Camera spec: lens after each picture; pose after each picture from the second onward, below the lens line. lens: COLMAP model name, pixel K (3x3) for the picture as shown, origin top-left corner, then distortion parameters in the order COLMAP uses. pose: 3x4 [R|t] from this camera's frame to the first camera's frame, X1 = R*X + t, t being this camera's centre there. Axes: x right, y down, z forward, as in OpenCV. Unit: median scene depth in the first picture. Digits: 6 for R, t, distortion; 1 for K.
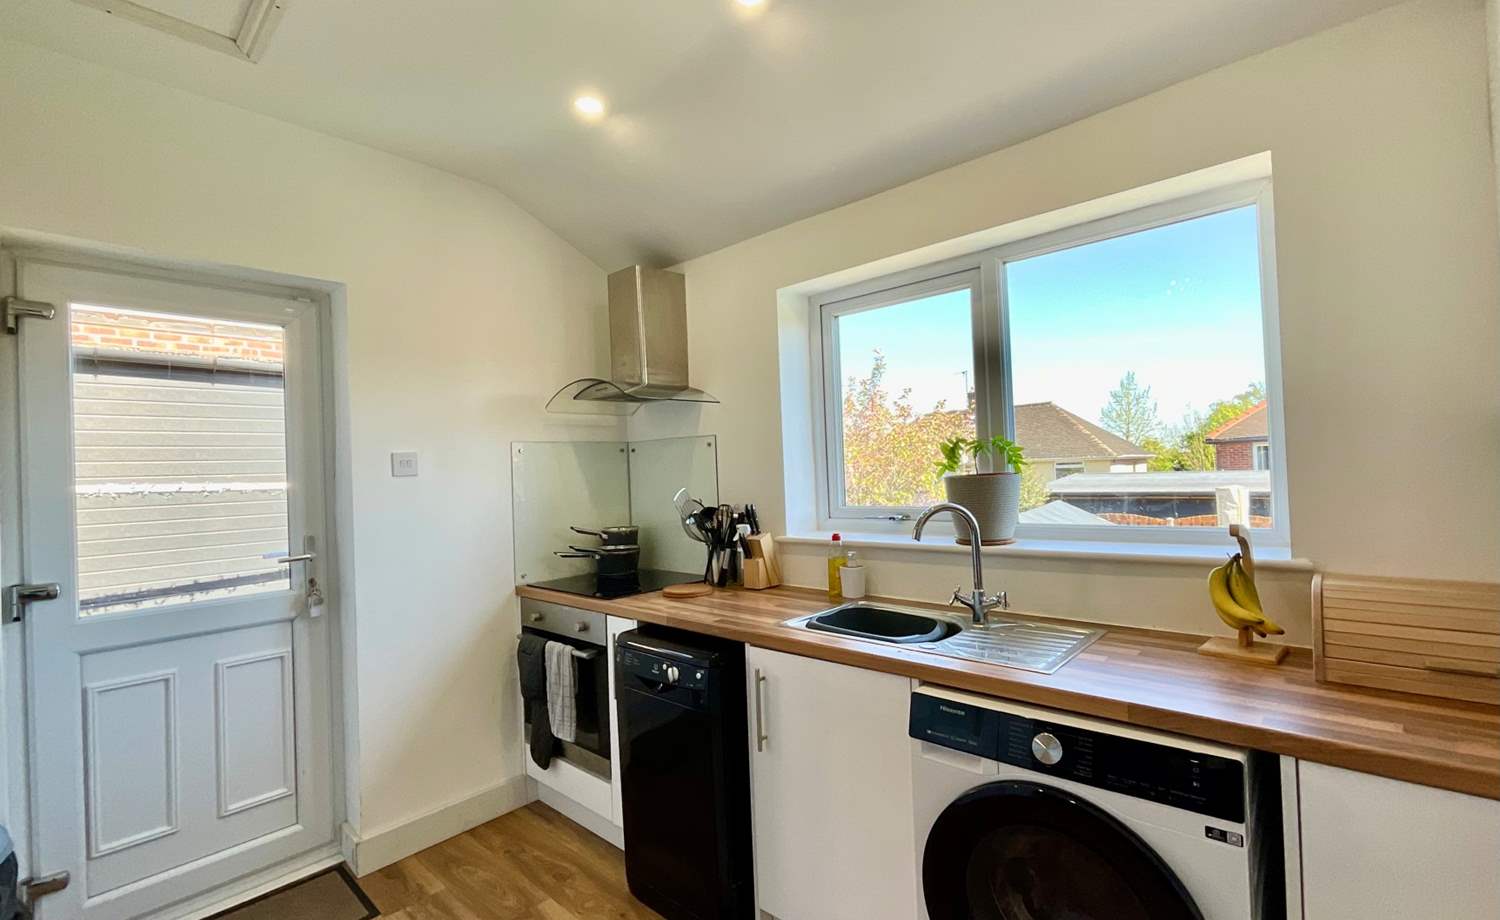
lens RADIAL K [[643.8, 0, 763.2], [0, 643.8, 459.4], [0, 0, 1]] dist [-0.045816, 0.000019]
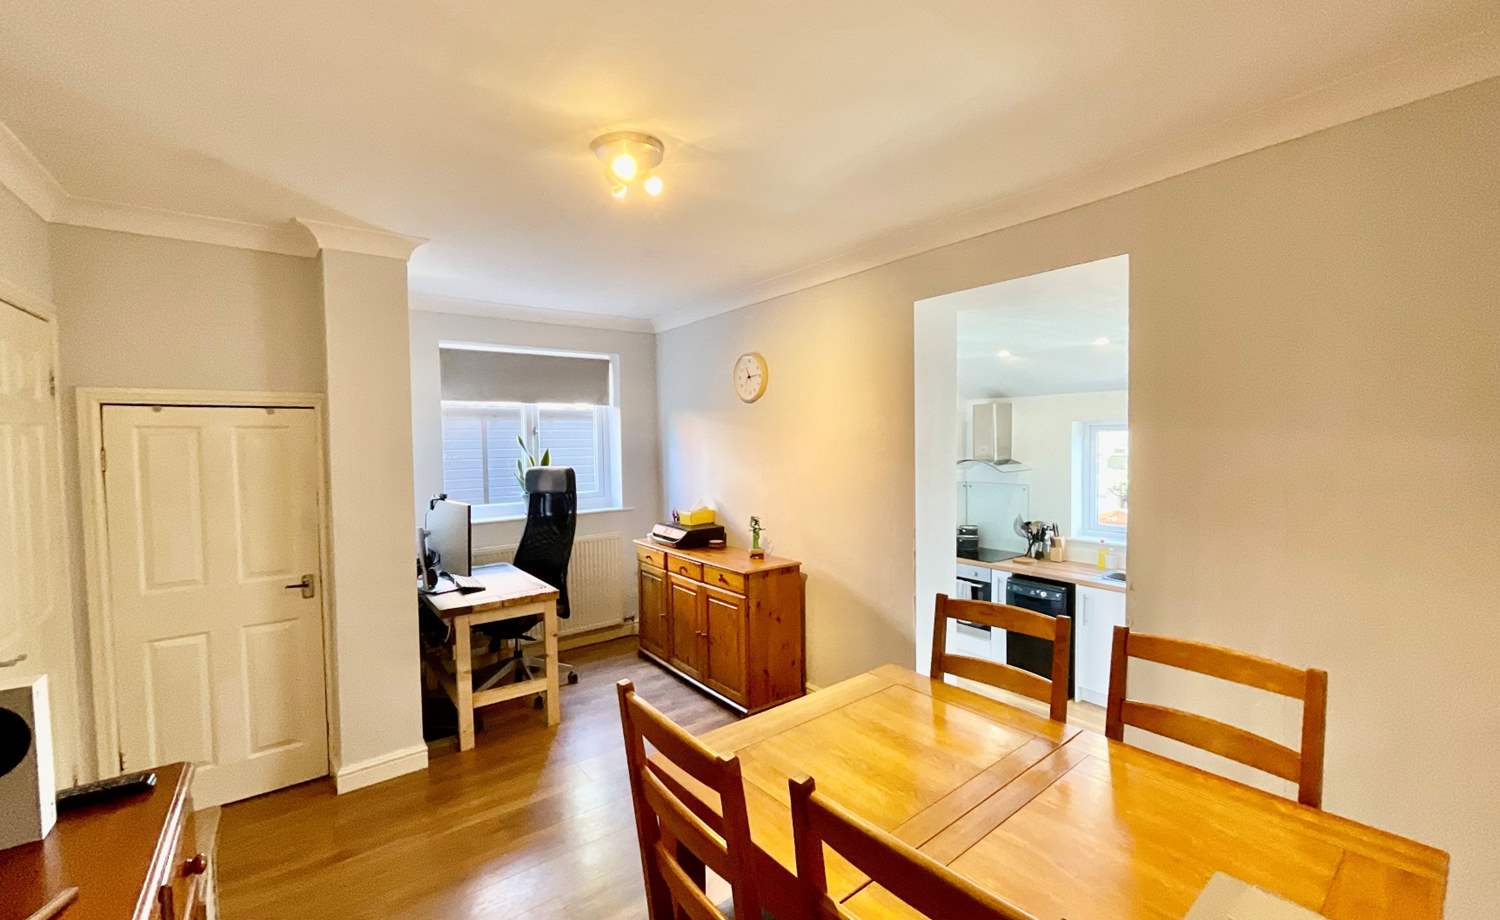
lens RADIAL K [[614.1, 0, 750.0], [0, 614.1, 460.0], [0, 0, 1]] dist [-0.000443, 0.000001]
pose [[0.980853, 0.027768, -0.192760, -0.626785], [-0.016676, 0.998123, 0.058928, -0.241025], [0.194034, -0.054586, 0.979475, -1.189193]]
